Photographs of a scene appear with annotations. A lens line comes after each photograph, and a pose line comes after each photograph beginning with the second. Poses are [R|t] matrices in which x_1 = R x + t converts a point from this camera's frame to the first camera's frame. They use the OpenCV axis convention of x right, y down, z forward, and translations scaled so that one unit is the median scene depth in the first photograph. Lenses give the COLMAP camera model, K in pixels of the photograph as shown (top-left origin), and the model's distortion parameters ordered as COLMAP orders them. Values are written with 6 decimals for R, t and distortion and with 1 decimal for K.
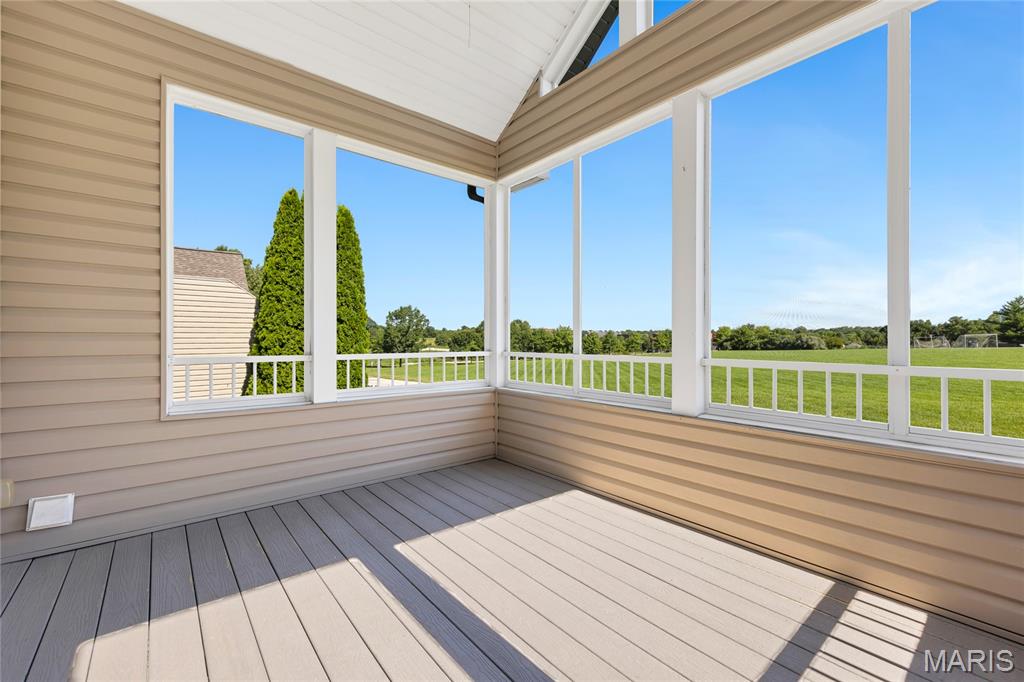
lens RADIAL K [[424.6, 0, 512.1], [0, 424.6, 336.7], [0, 0, 1]] dist [0.001648, 0.000038]
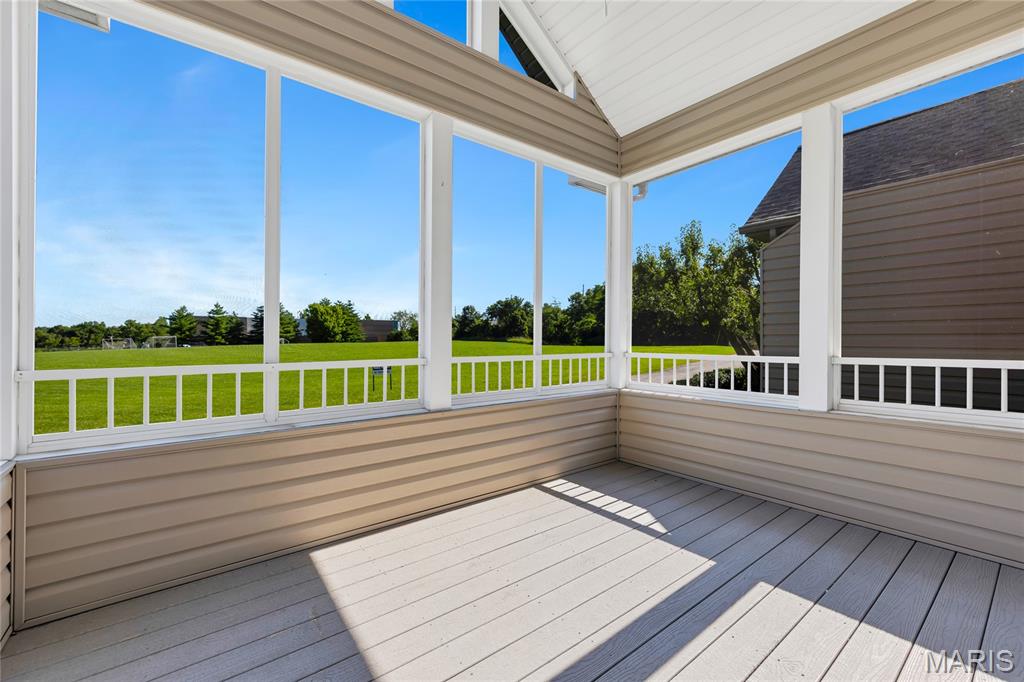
lens RADIAL K [[424.6, 0, 512.3], [0, 424.6, 341.2], [0, 0, 1]] dist [0.001648, 0.000038]
pose [[0.032435, -0.003780, 0.999467, -0.700478], [-0.002901, 0.999988, 0.003876, 0.002802], [-0.999470, -0.003025, 0.032424, 0.811762]]
